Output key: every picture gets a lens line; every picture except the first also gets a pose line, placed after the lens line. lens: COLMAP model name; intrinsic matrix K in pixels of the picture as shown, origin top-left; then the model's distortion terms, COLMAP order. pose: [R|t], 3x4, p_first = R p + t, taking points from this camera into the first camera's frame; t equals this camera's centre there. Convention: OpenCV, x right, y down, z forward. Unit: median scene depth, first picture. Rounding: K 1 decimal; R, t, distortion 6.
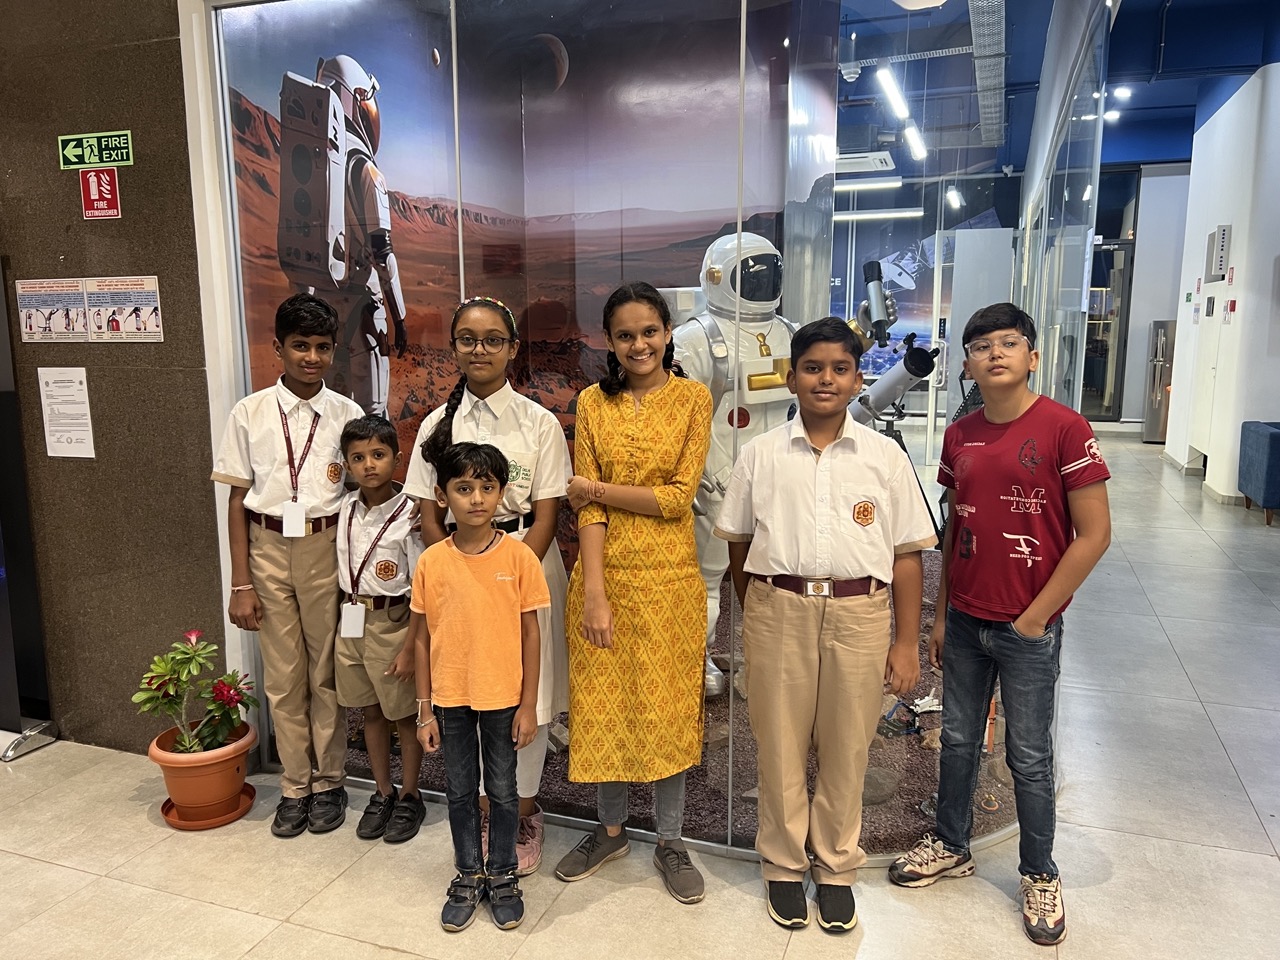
lens RADIAL K [[961.7, 0, 644.8], [0, 961.7, 478.8], [0, 0, 1]] dist [0.006823, -0.006962]
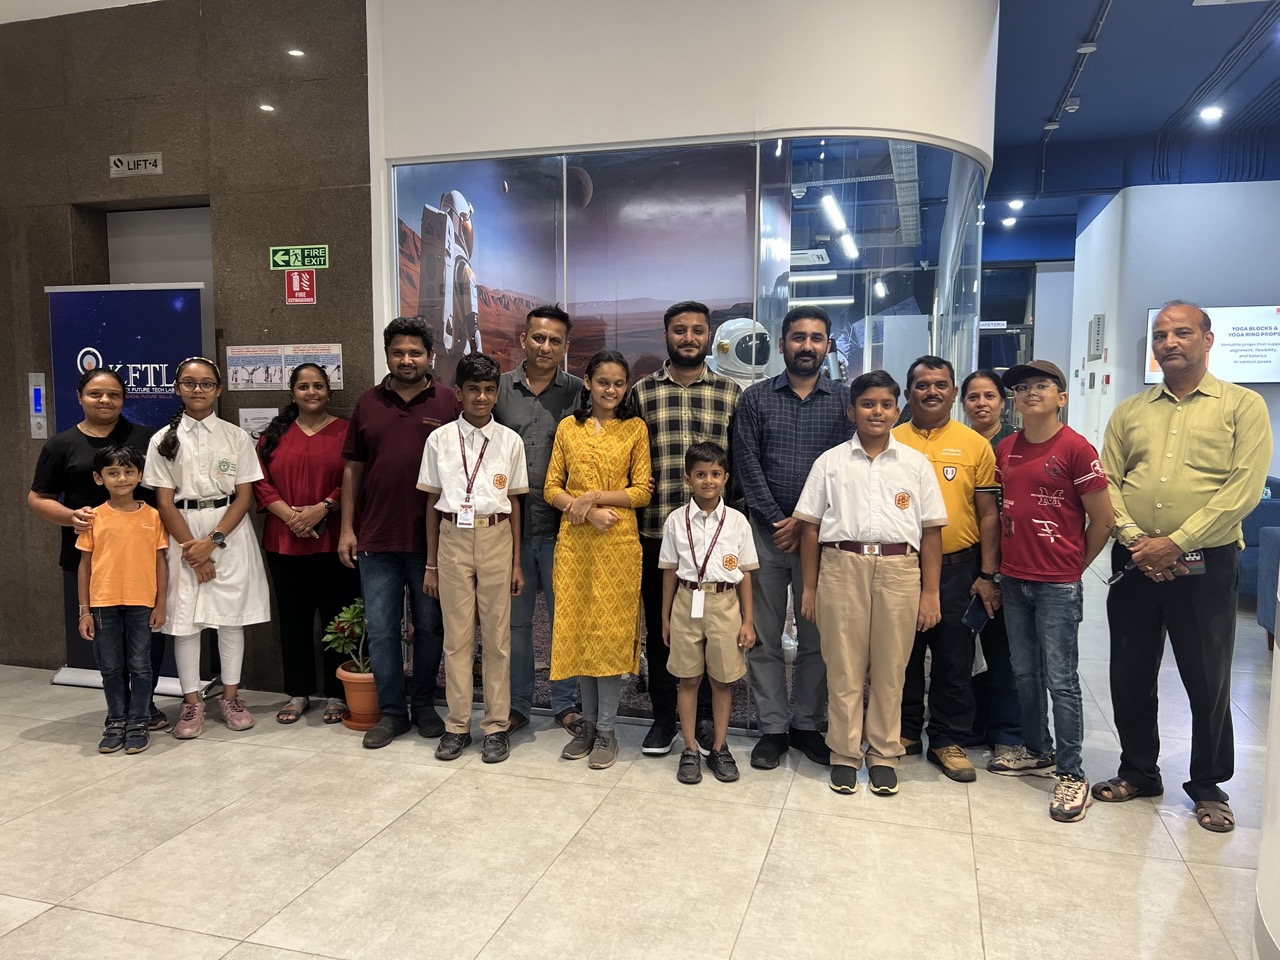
lens RADIAL K [[961.7, 0, 636.8], [0, 961.7, 480.5], [0, 0, 1]] dist [0.006823, -0.006962]
pose [[0.998126, -0.000112, 0.061195, -0.128117], [0.004918, 0.996910, -0.078404, 0.087809], [-0.060997, 0.078558, 0.995042, -0.359514]]
